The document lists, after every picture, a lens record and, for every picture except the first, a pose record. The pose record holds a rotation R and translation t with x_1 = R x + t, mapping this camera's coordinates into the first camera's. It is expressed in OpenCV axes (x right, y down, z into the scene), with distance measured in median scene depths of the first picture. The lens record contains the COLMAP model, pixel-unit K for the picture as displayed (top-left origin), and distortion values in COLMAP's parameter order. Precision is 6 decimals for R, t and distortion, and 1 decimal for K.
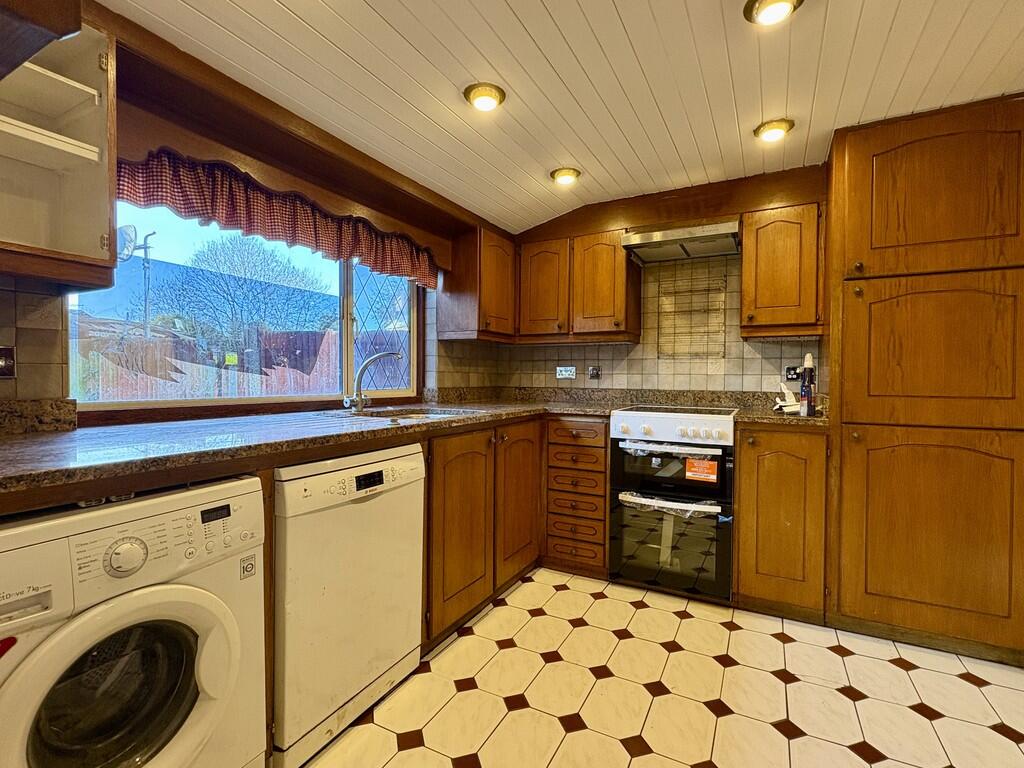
lens RADIAL K [[483.0, 0, 511.4], [0, 483.0, 384.2], [0, 0, 1]] dist [0.004034, 0.000115]
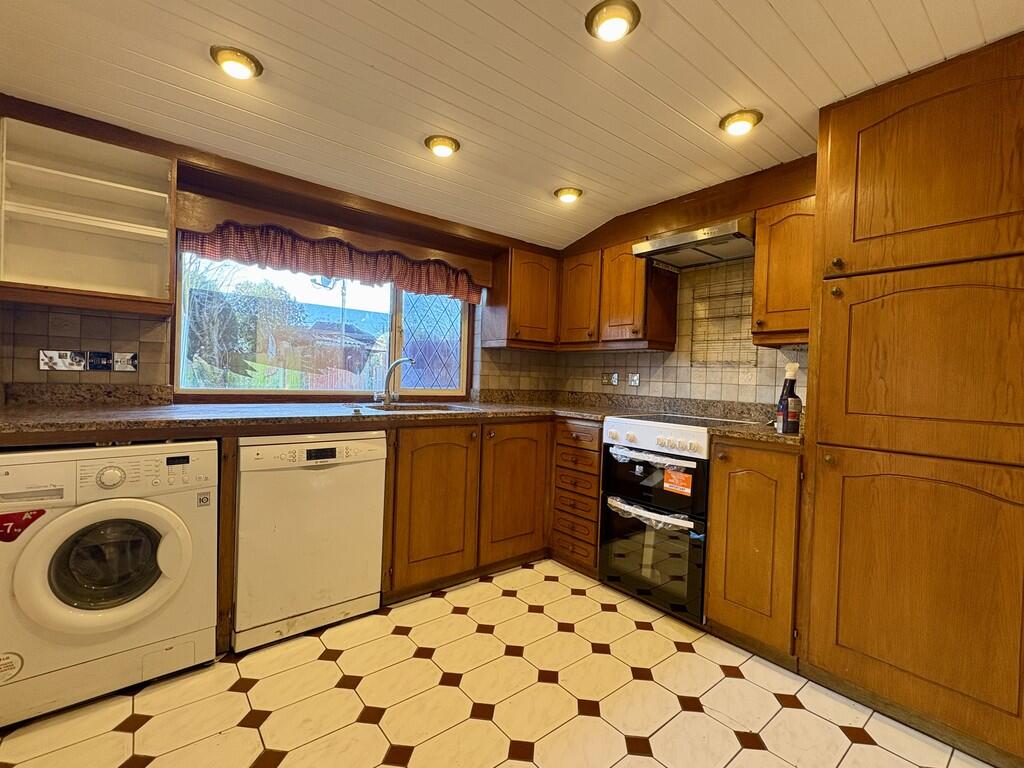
lens RADIAL K [[460.0, 0, 512.6], [0, 460.0, 383.7], [0, 0, 1]] dist [0.003170, 0.000201]
pose [[0.921633, 0.029382, -0.386949, 0.495973], [-0.033425, 0.999434, -0.003722, -0.005454], [0.386621, 0.016364, 0.922094, 0.022806]]
